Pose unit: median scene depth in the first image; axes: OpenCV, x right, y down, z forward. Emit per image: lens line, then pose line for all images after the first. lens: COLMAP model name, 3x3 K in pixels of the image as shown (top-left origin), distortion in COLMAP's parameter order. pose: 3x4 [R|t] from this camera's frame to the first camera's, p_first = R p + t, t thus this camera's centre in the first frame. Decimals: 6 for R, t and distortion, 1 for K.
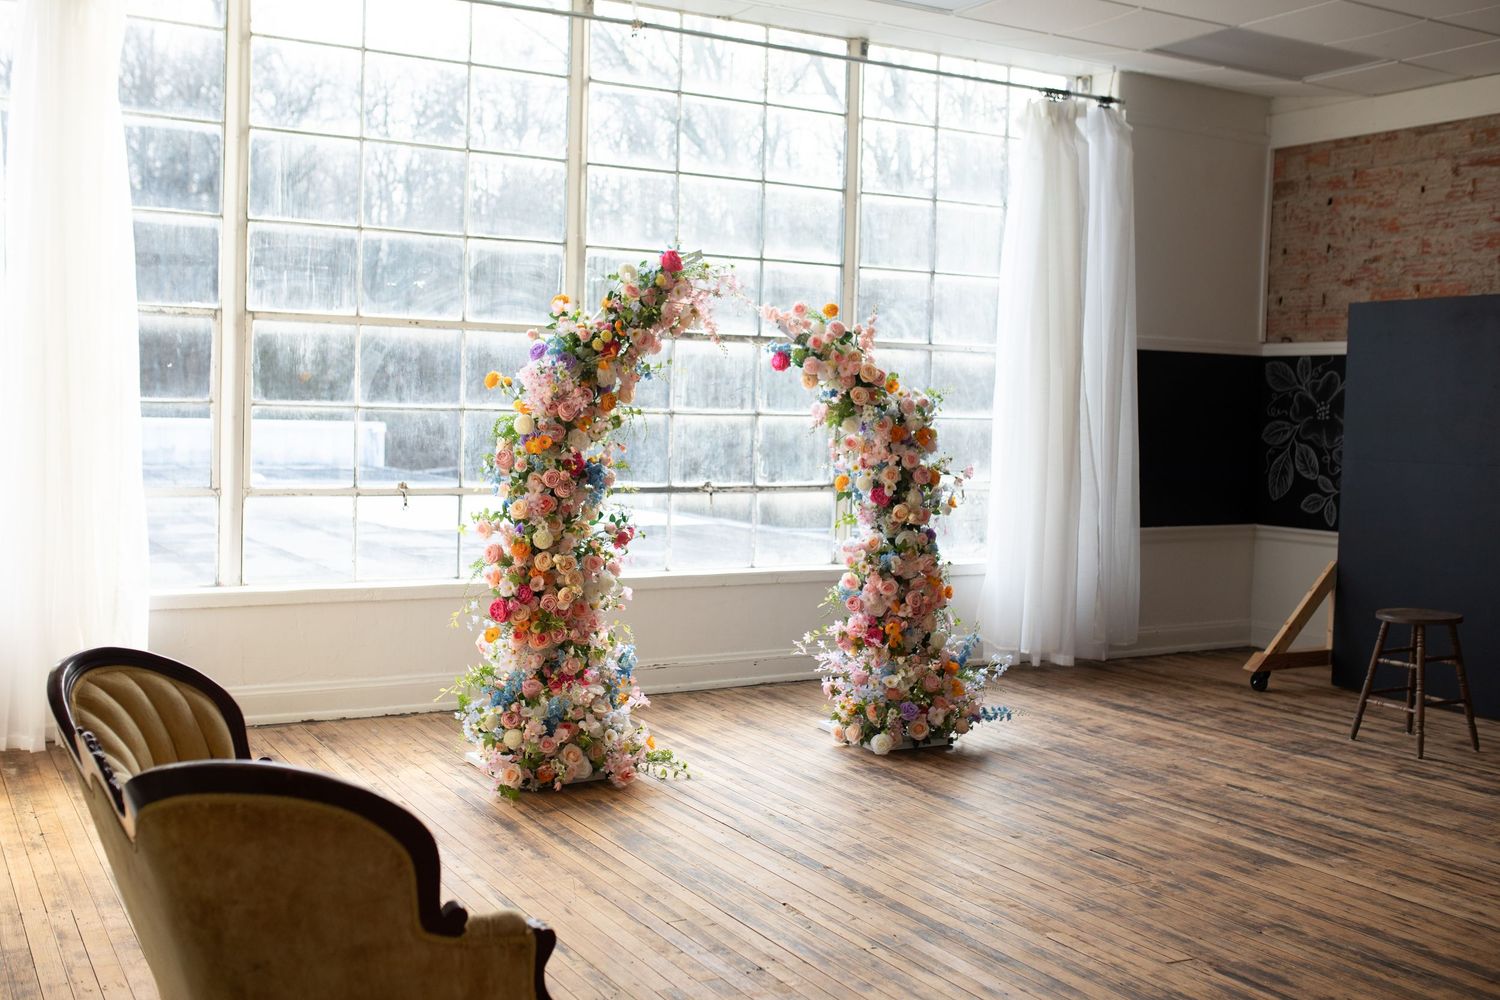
lens RADIAL K [[1467.0, 0, 749.8], [0, 1467.0, 478.3], [0, 0, 1]] dist [-0.014219, -0.013122]
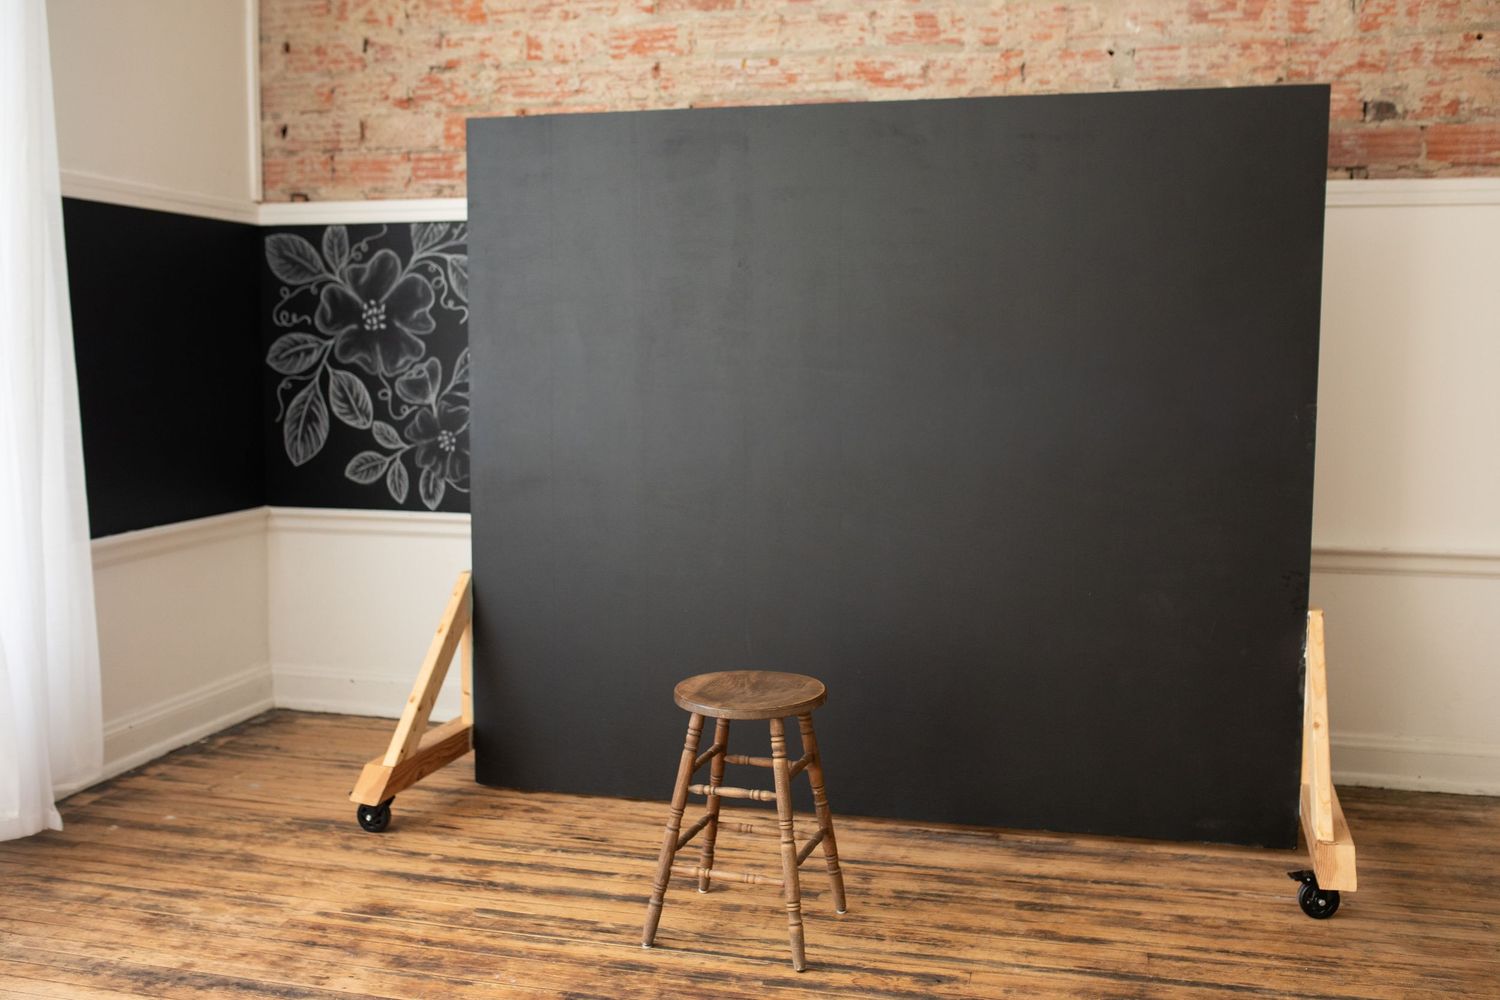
lens RADIAL K [[1467.0, 0, 749.8], [0, 1467.0, 478.3], [0, 0, 1]] dist [-0.014219, -0.013122]
pose [[0.703477, -0.087953, 0.705255, 0.067700], [0.048577, 0.995943, 0.075751, -0.017747], [-0.709056, -0.019030, 0.704895, 0.473768]]
